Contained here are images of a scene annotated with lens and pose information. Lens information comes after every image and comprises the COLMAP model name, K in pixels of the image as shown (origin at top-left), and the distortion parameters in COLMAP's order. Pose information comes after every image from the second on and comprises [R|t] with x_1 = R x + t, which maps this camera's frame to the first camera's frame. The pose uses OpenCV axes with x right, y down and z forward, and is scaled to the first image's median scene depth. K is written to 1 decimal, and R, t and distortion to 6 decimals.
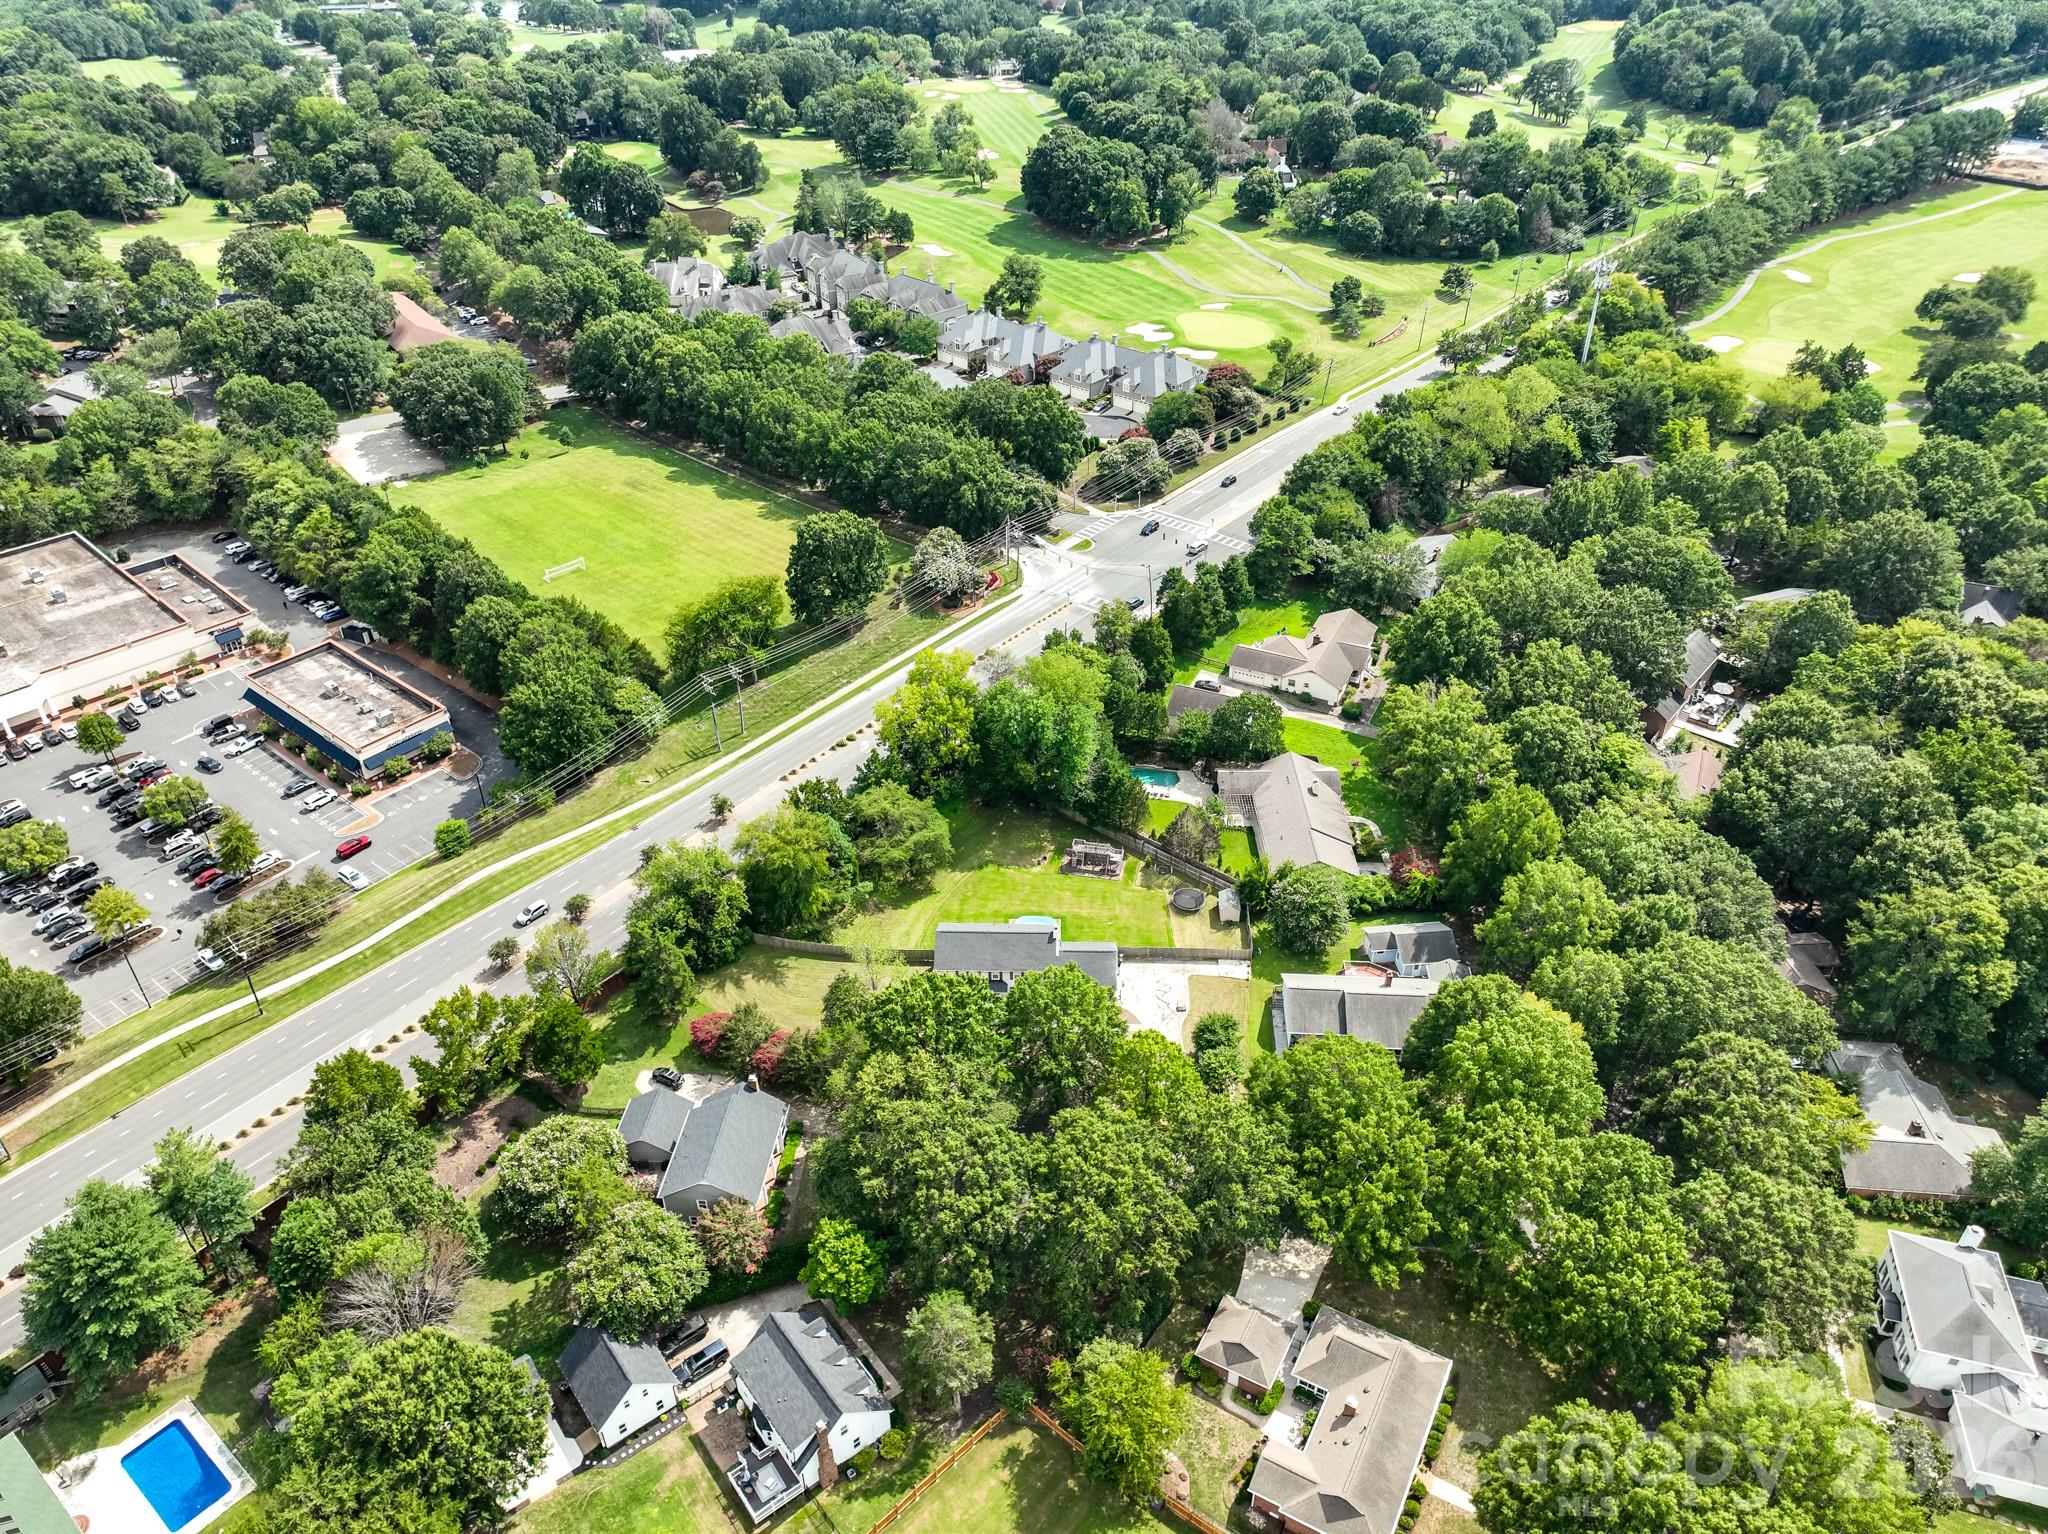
lens RADIAL K [[1454.4, 0, 1035.3], [0, 1454.4, 769.8], [0, 0, 1]] dist [-0.000992, 0.021100]
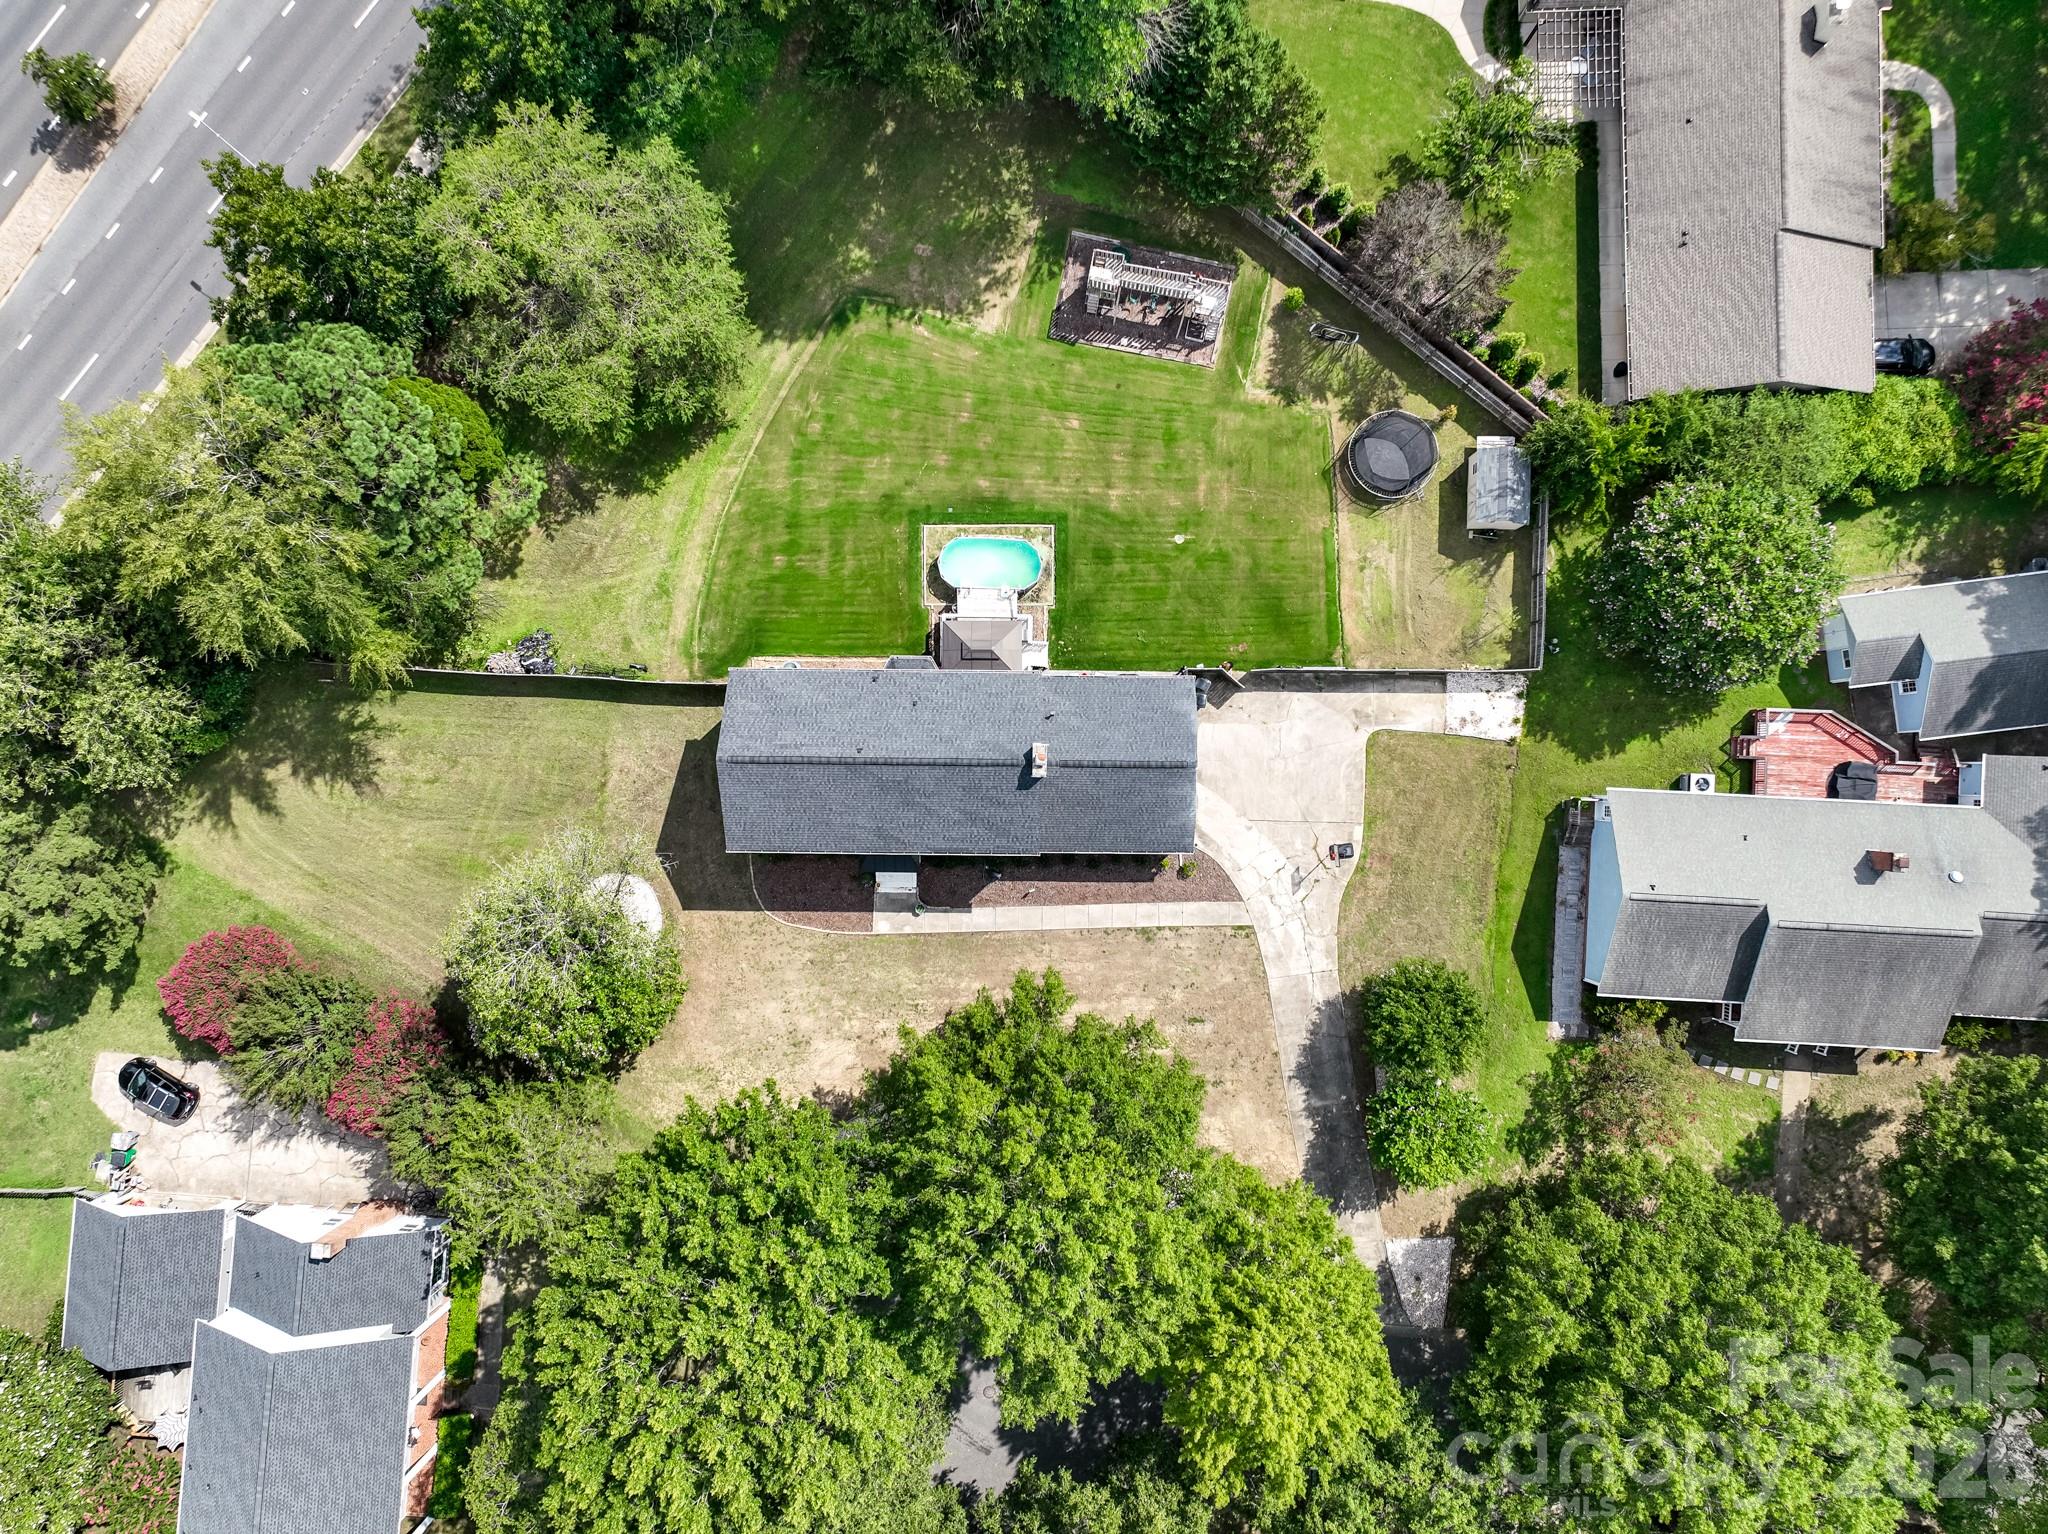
lens RADIAL K [[1454.4, 0, 1035.3], [0, 1454.4, 769.8], [0, 0, 1]] dist [-0.000992, 0.021100]
pose [[0.999937, -0.007915, -0.007944, 0.014157], [0.011052, 0.575651, 0.817621, -0.168916], [-0.001898, -0.817657, 0.575703, 0.691211]]
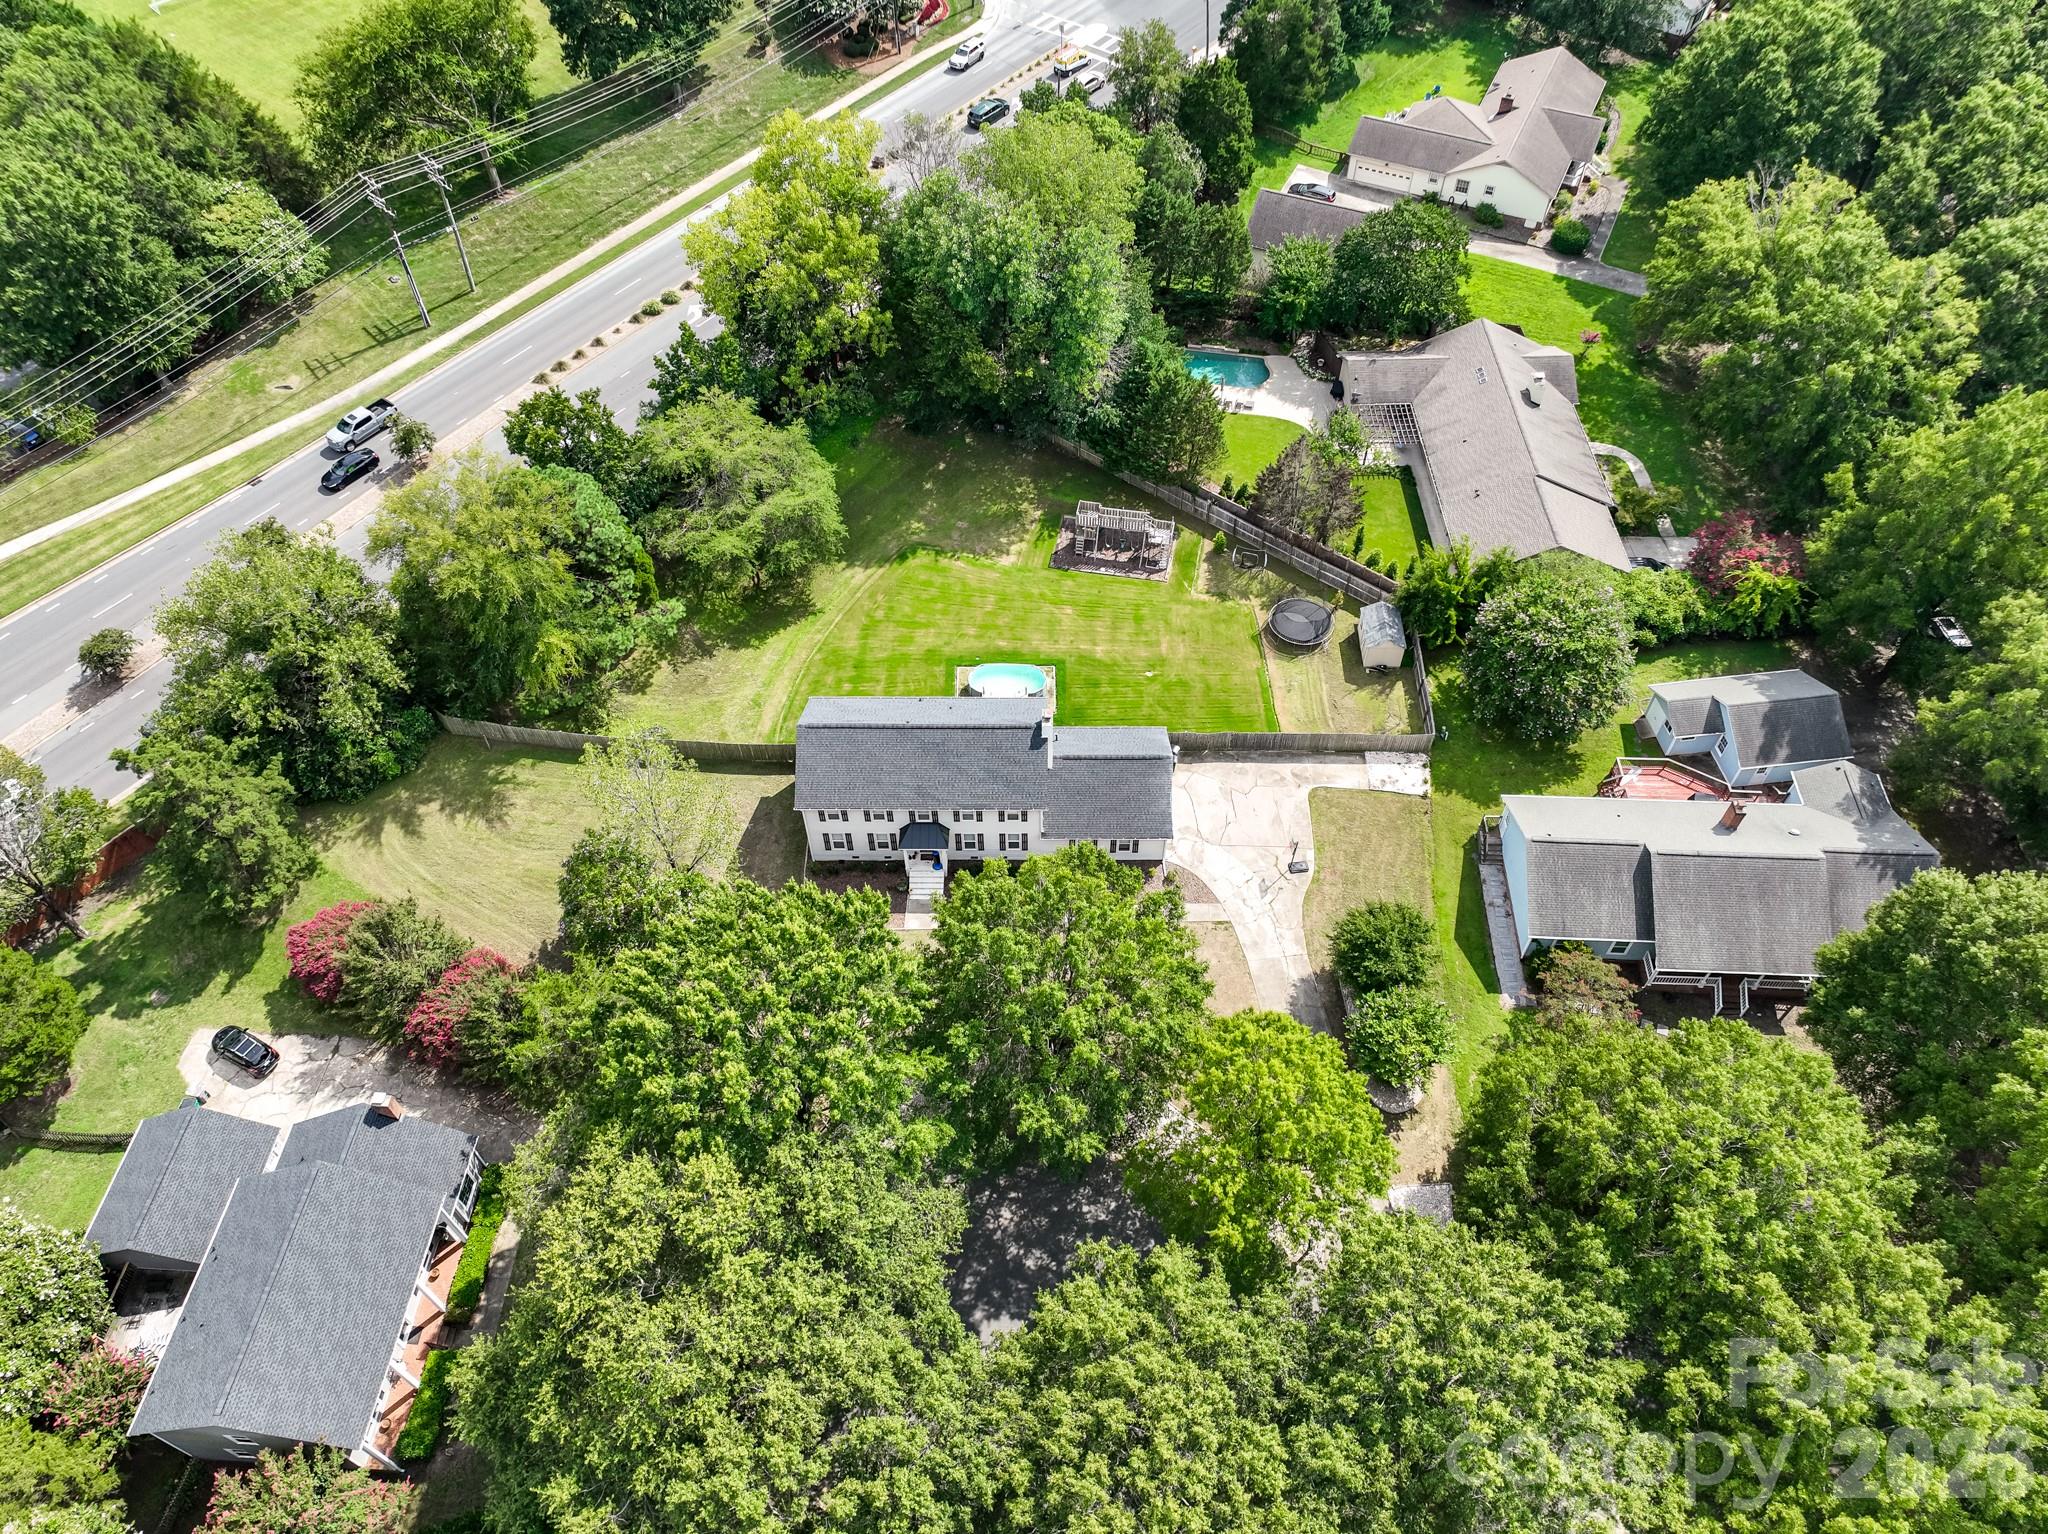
lens RADIAL K [[1454.4, 0, 1035.3], [0, 1454.4, 769.8], [0, 0, 1]] dist [-0.000992, 0.021100]
pose [[0.999898, -0.012401, 0.007121, 0.005876], [0.009750, 0.955485, 0.294879, -0.014093], [-0.010461, -0.294780, 0.955508, 0.472896]]
